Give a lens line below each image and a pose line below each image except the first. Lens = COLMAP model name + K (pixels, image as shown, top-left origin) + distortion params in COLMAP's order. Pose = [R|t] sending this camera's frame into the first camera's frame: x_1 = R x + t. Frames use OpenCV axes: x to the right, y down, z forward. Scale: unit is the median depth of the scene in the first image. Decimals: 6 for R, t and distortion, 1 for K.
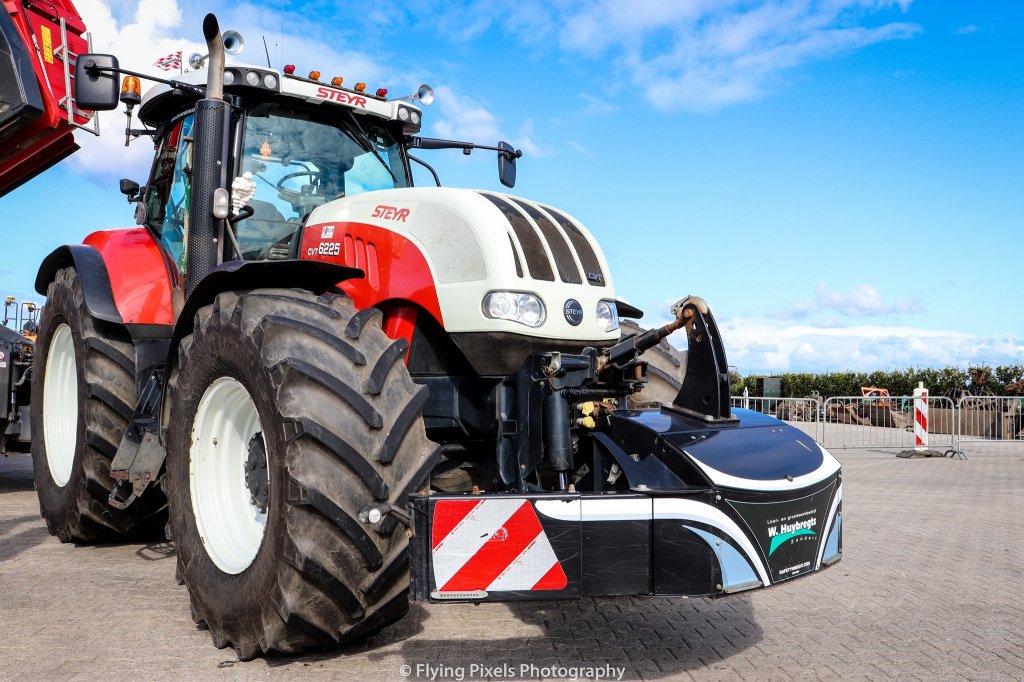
lens RADIAL K [[919.1, 0, 512.0], [0, 919.1, 341.0], [0, 0, 1]] dist [-0.191411, 0.182531]
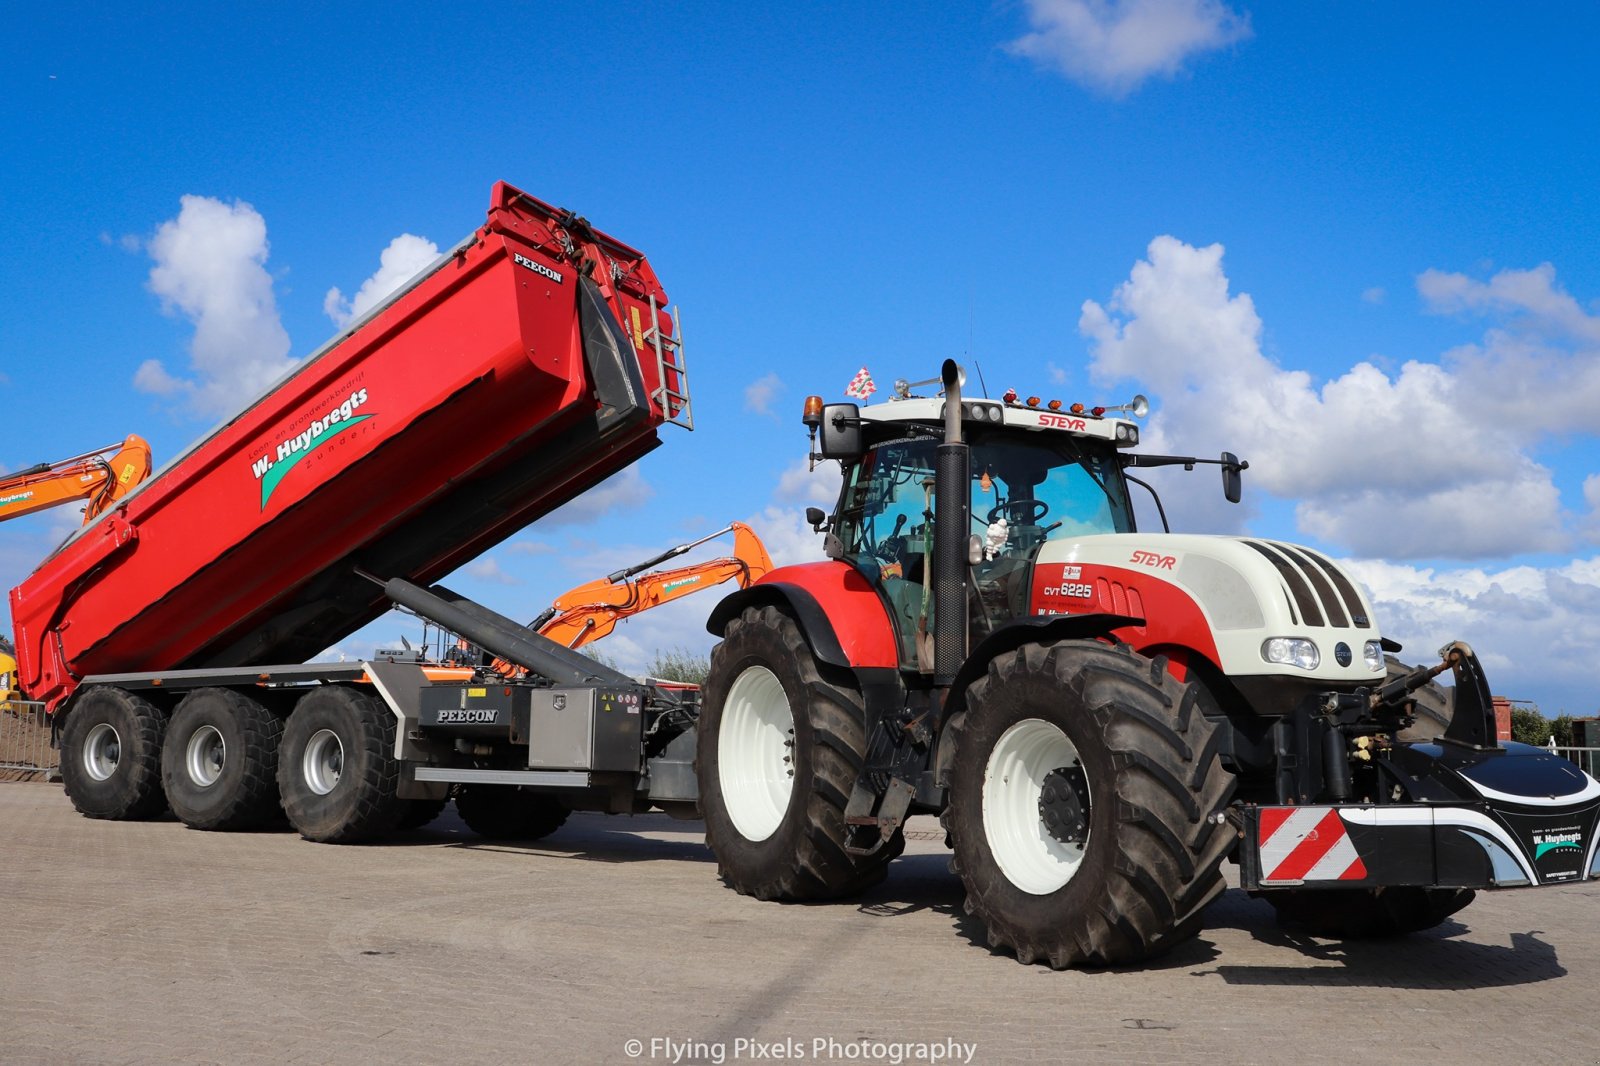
lens RADIAL K [[1436.2, 0, 800.0], [0, 1436.2, 533.0], [0, 0, 1]] dist [-0.191411, 0.182531]
pose [[0.970369, -0.033060, -0.239354, -0.160397], [0.010100, 0.995279, -0.096523, -0.021775], [0.241415, 0.091246, 0.966123, -0.785619]]
